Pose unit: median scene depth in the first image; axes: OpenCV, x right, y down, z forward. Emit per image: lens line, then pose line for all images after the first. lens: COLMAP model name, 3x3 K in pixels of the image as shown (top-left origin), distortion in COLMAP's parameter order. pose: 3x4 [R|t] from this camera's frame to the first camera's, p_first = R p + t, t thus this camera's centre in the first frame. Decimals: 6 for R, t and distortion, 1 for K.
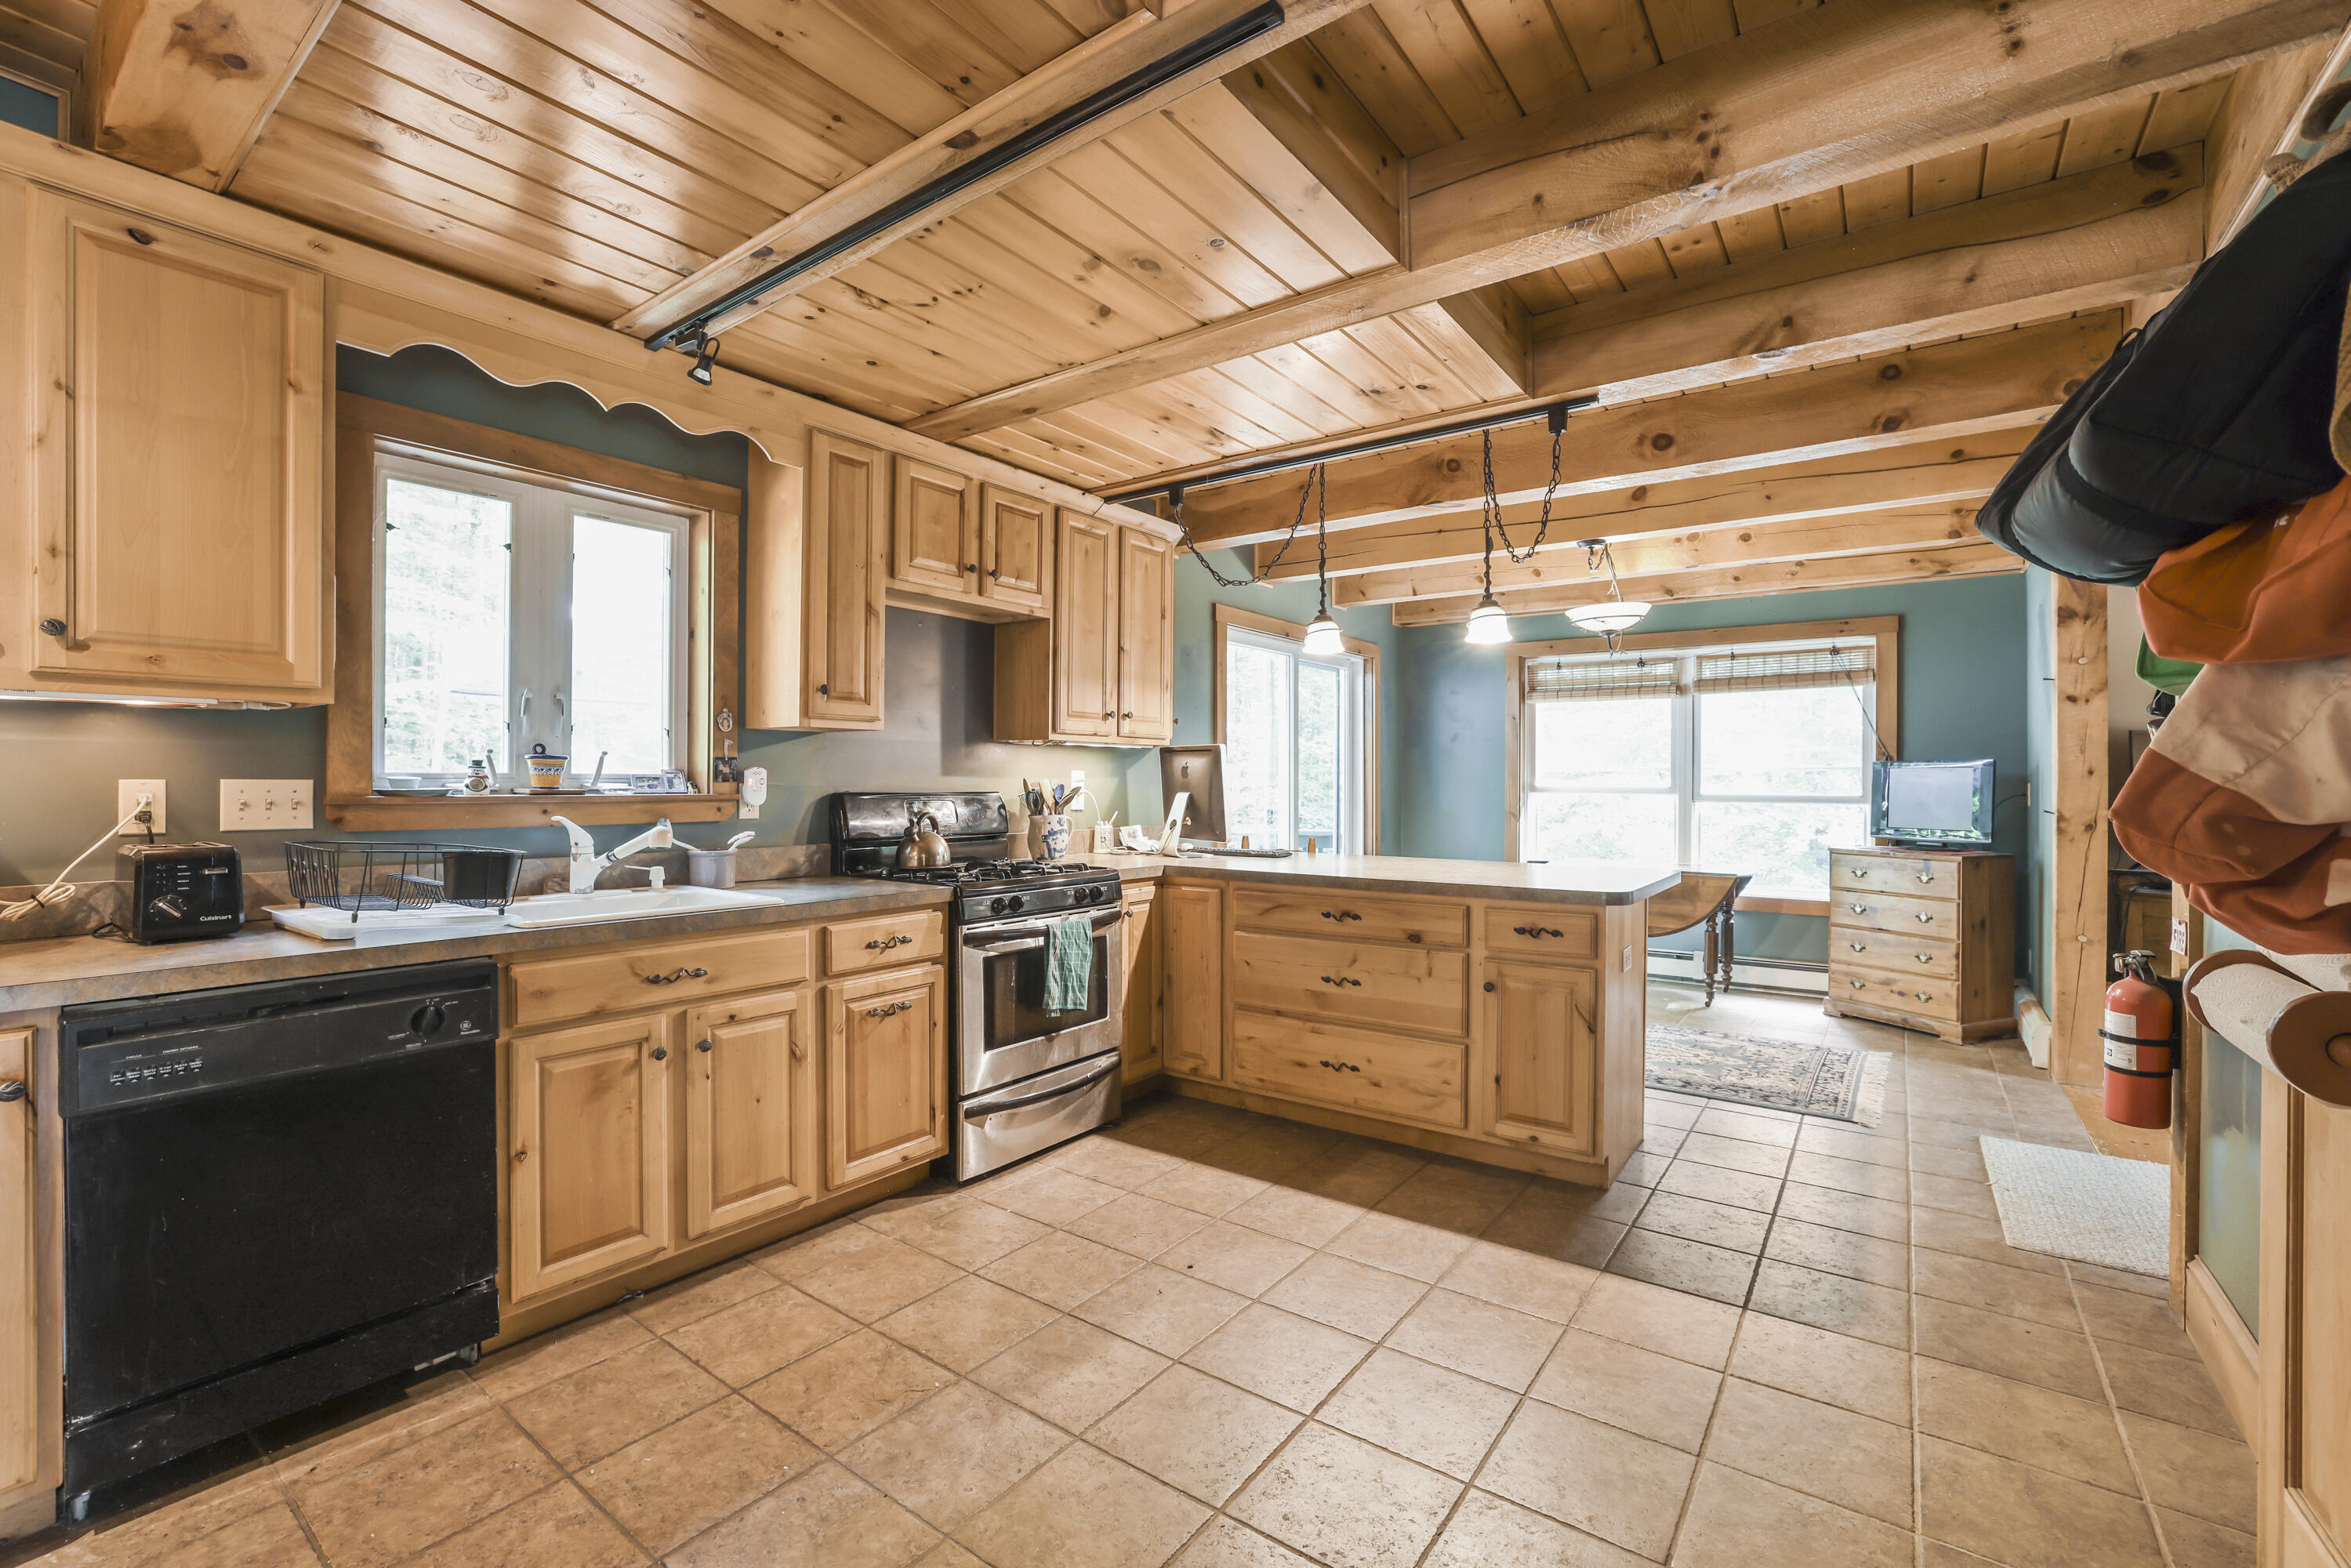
lens RADIAL K [[1010.9, 0, 1175.8], [0, 1010.9, 776.7], [0, 0, 1]] dist [-0.021344, 0.003666]
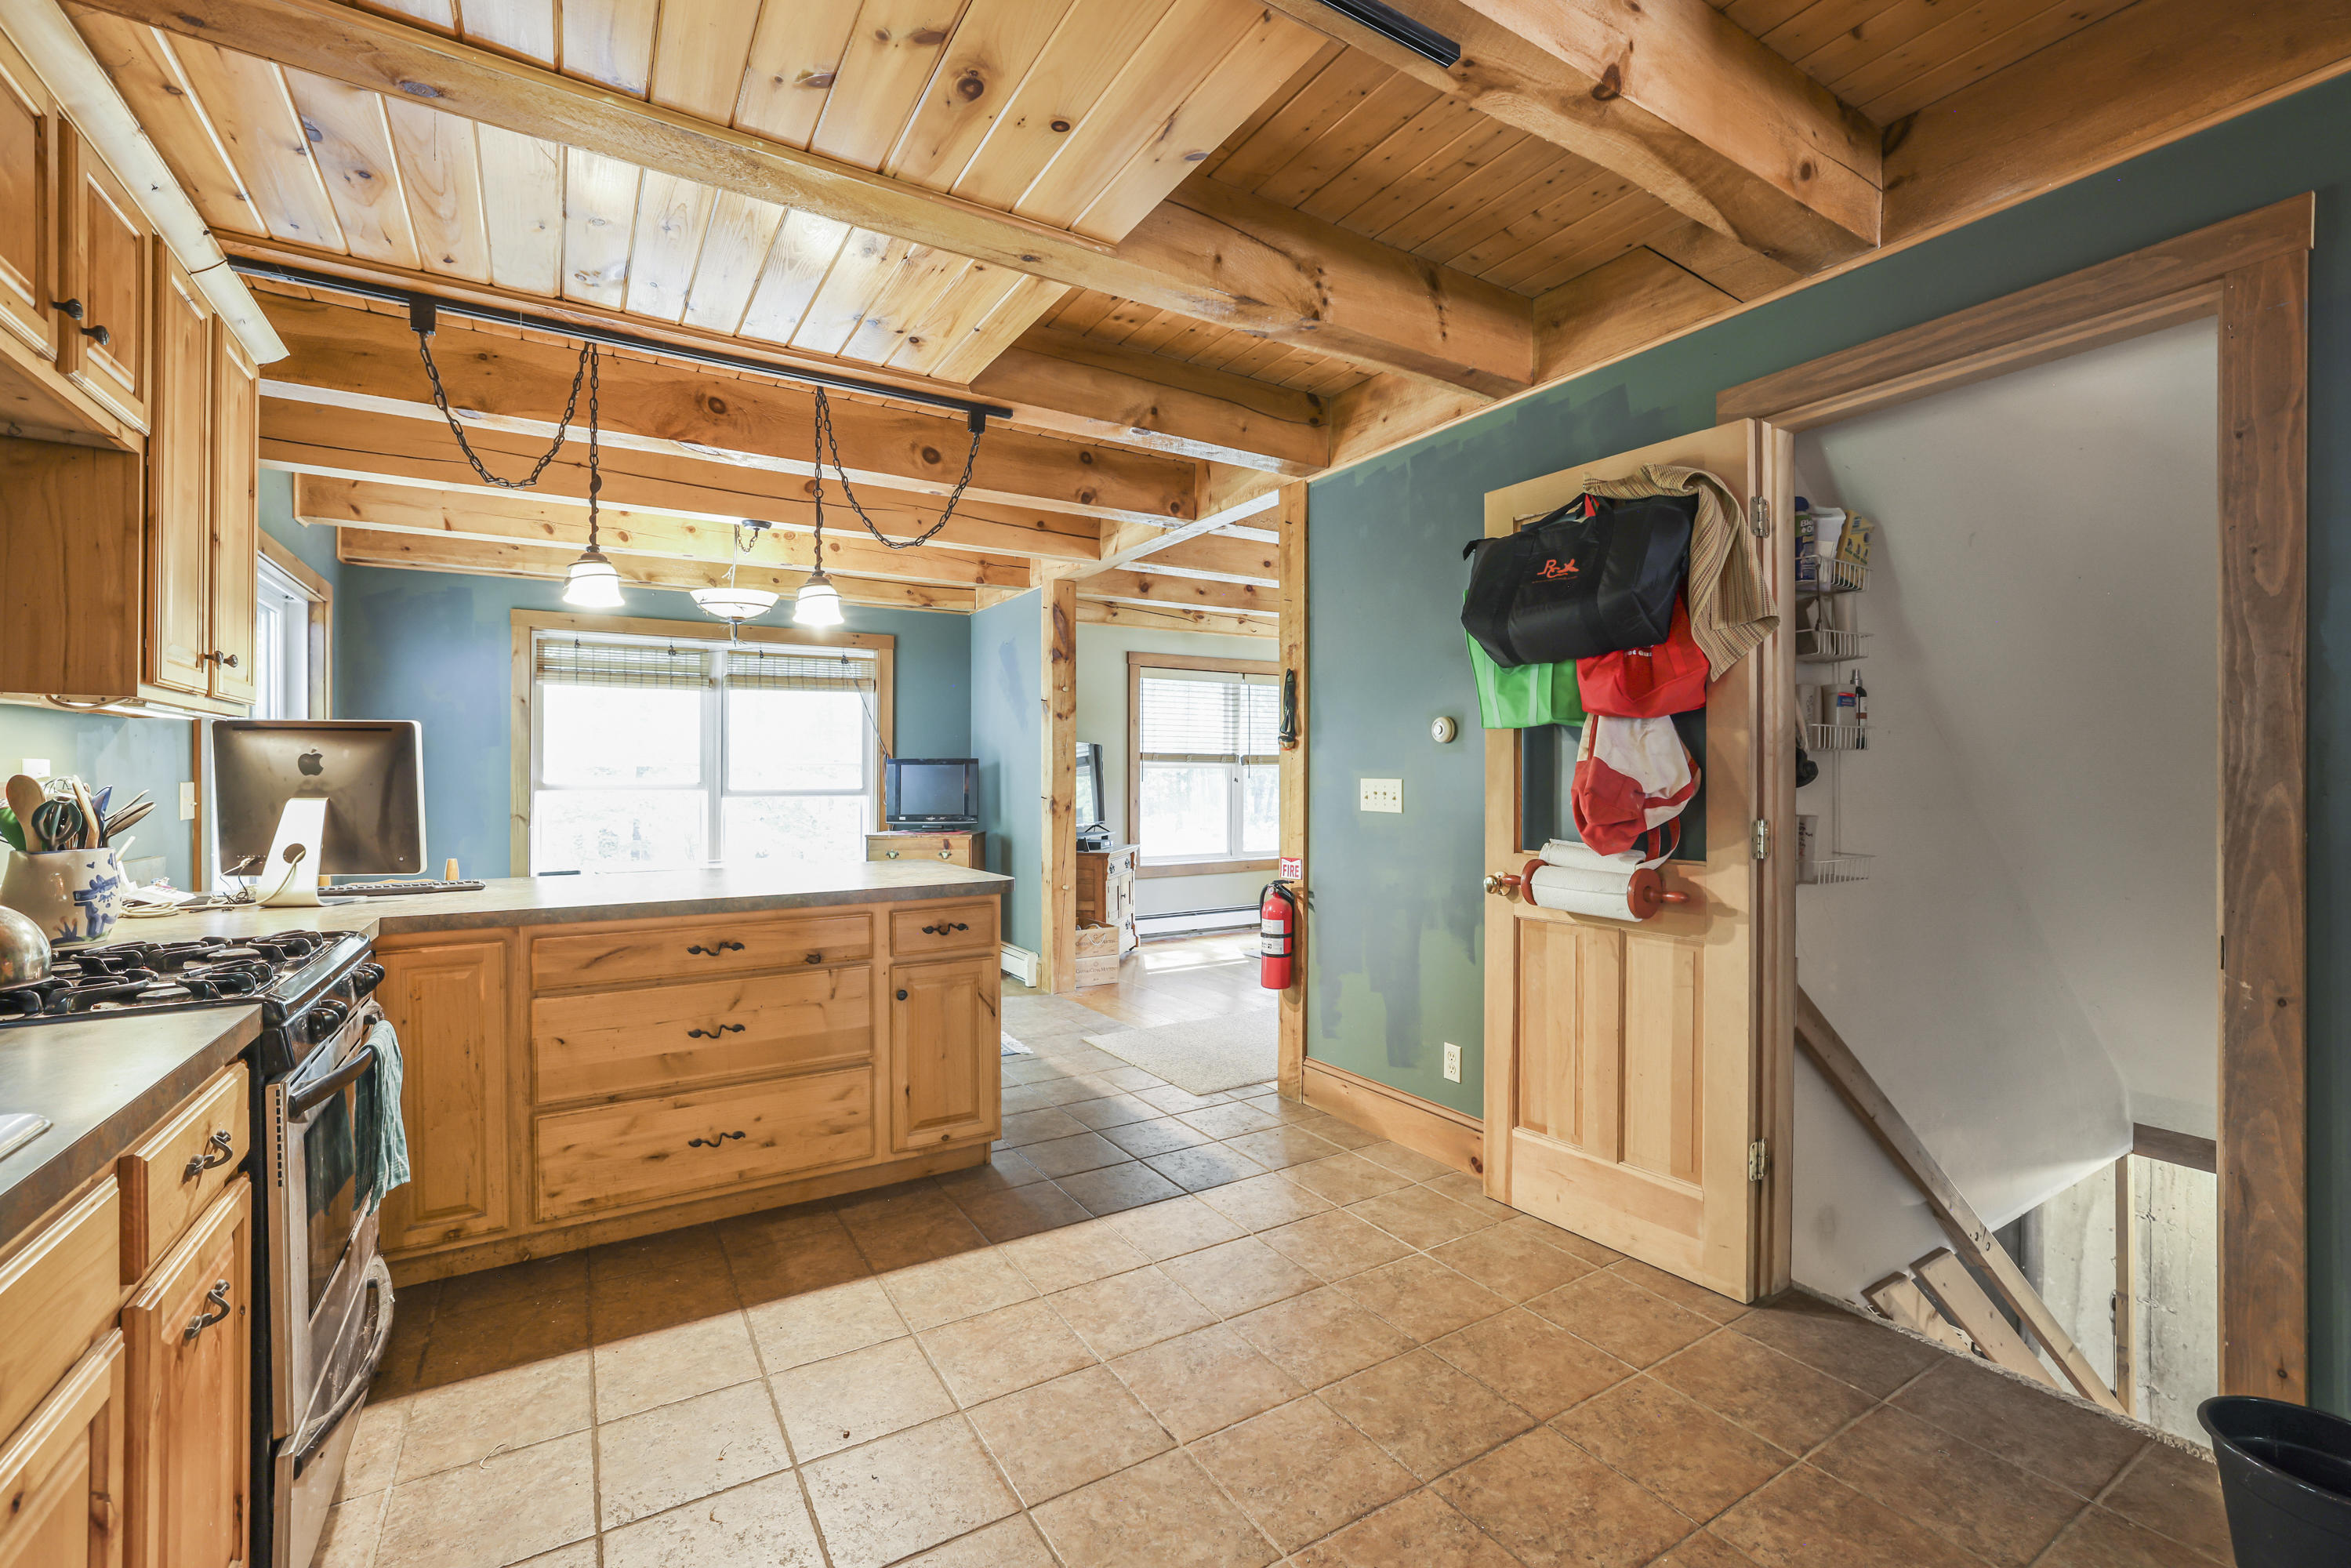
lens RADIAL K [[1010.9, 0, 1198.8], [0, 1010.9, 775.6], [0, 0, 1]] dist [-0.021344, 0.003666]
pose [[0.370804, -0.003287, 0.928705, -0.422741], [0.000195, 0.999994, 0.003461, 0.000729], [-0.928711, -0.001102, 0.370802, 0.361413]]
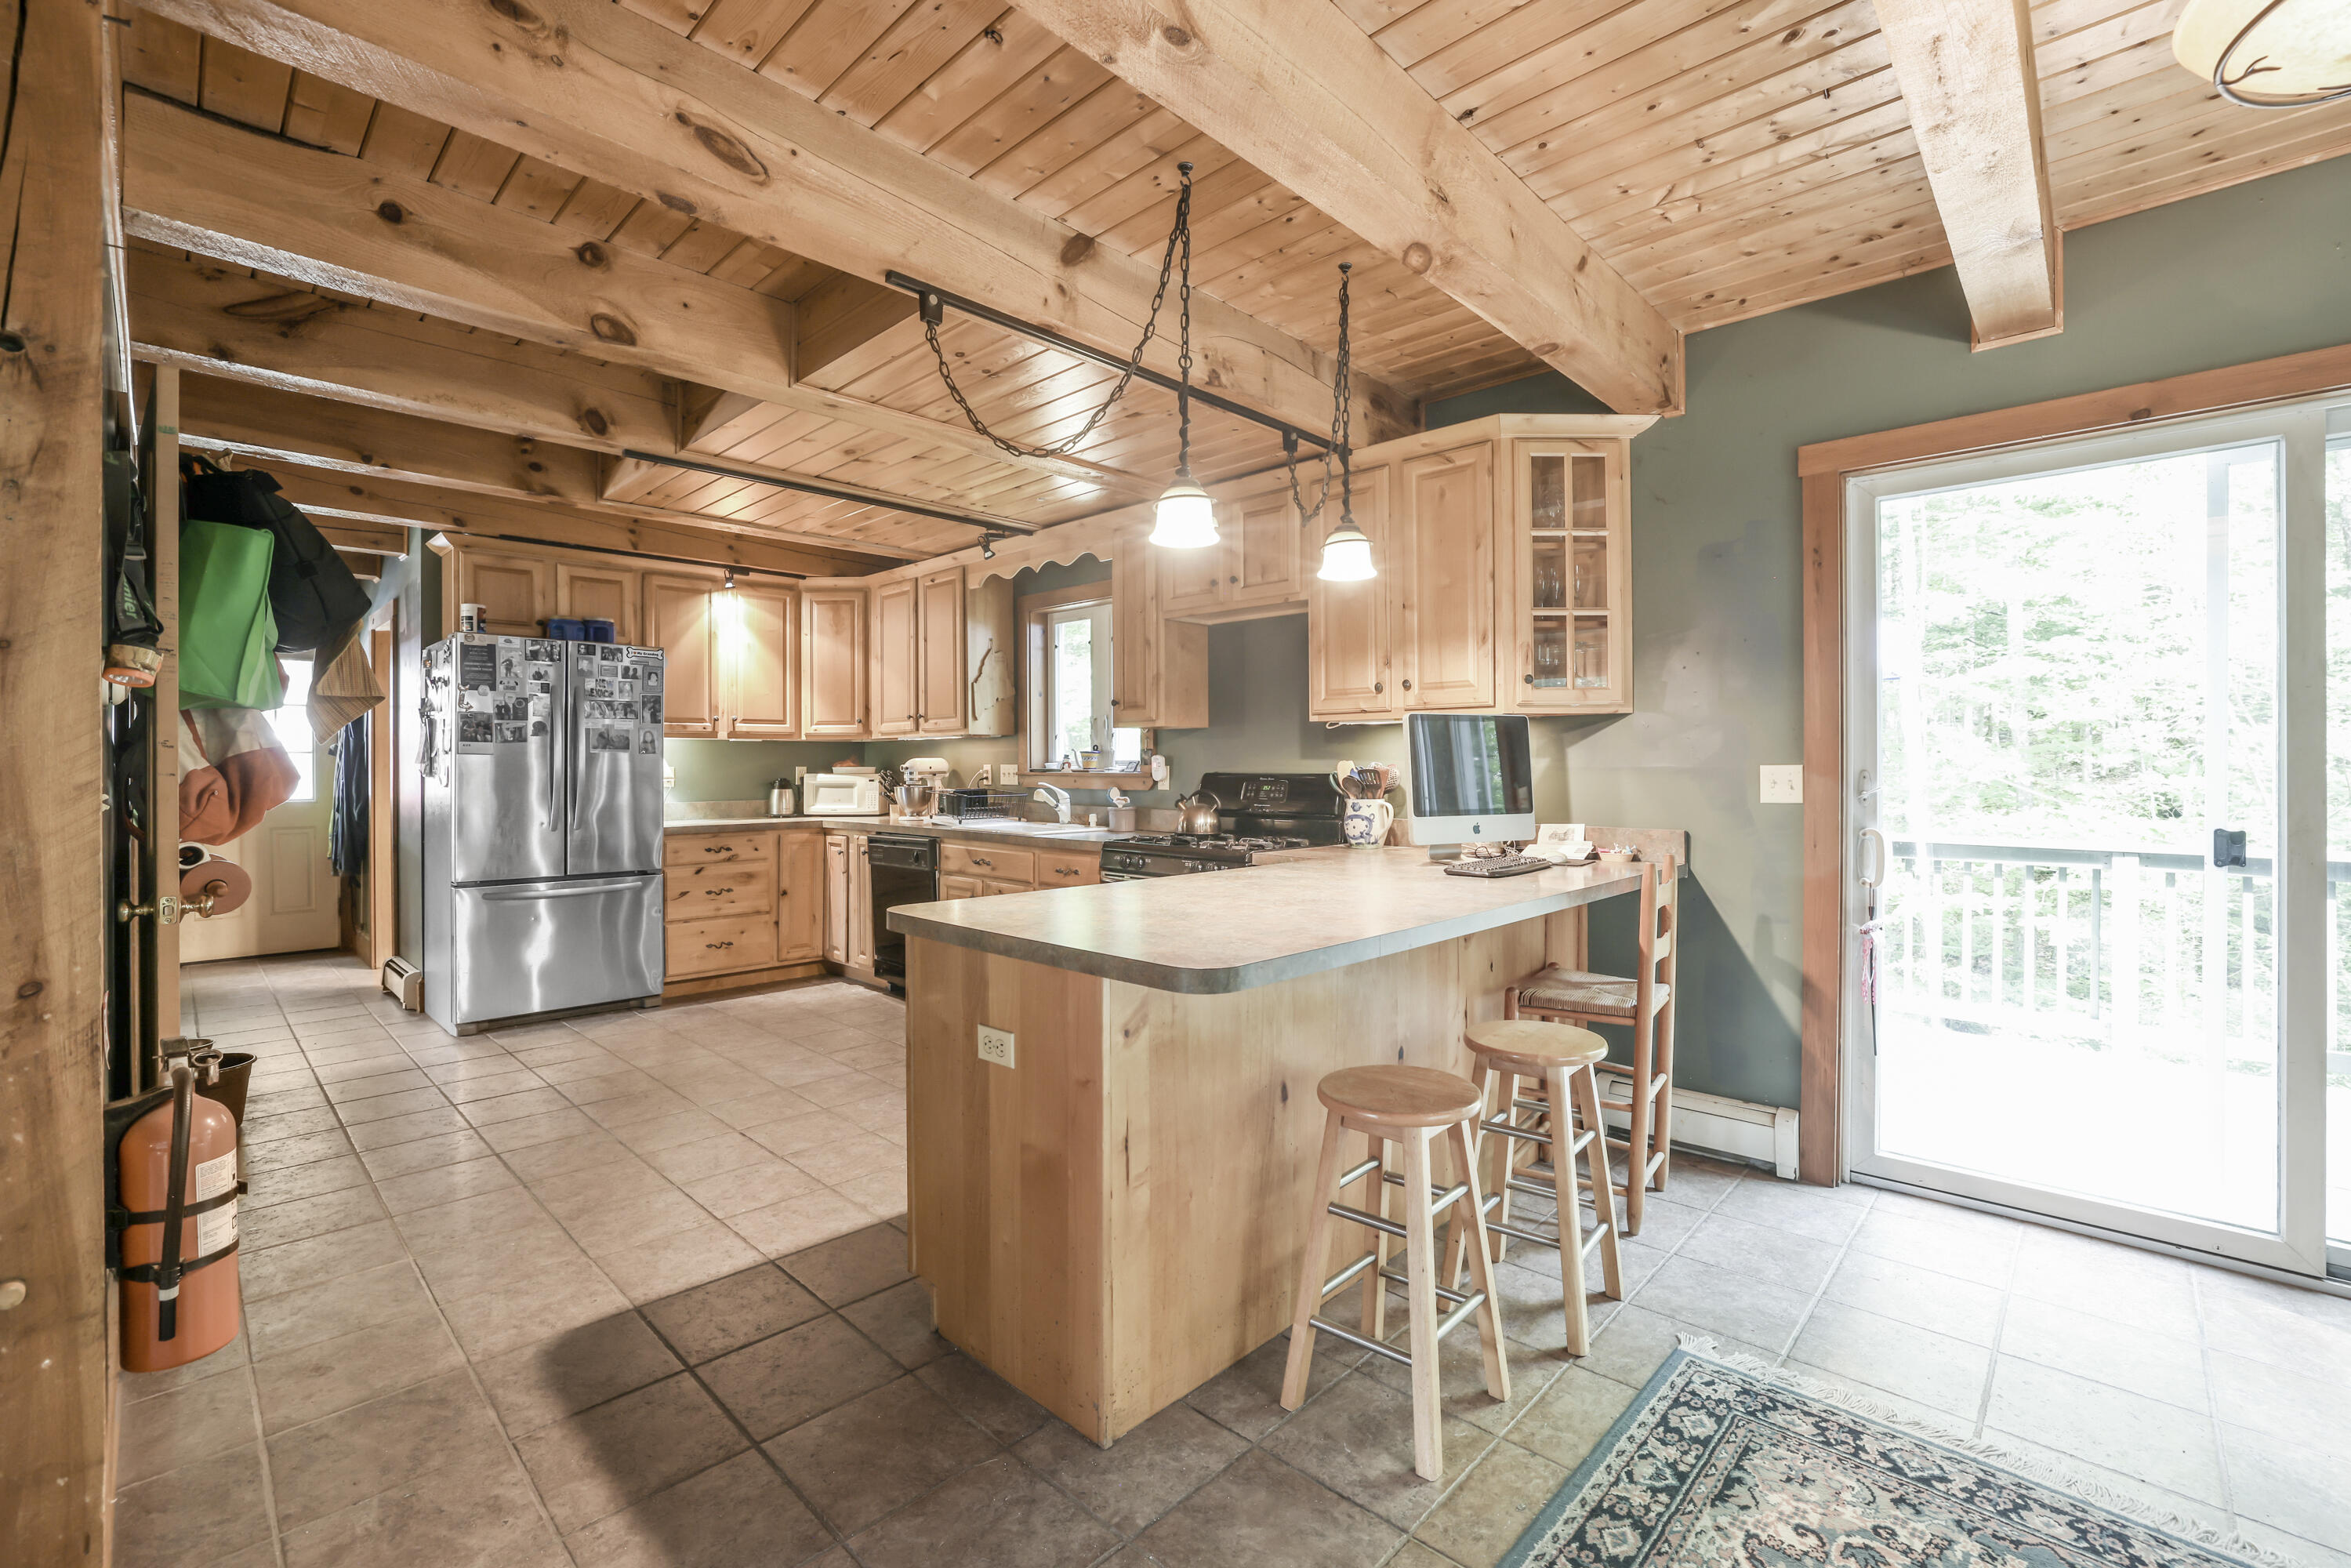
lens RADIAL K [[1010.9, 0, 1151.6], [0, 1010.9, 778.7], [0, 0, 1]] dist [-0.021344, 0.003666]
pose [[-0.145188, 0.012466, -0.989326, 0.993048], [0.004945, 0.999917, 0.011874, 0.007177], [0.989392, -0.003168, -0.145238, 1.121221]]
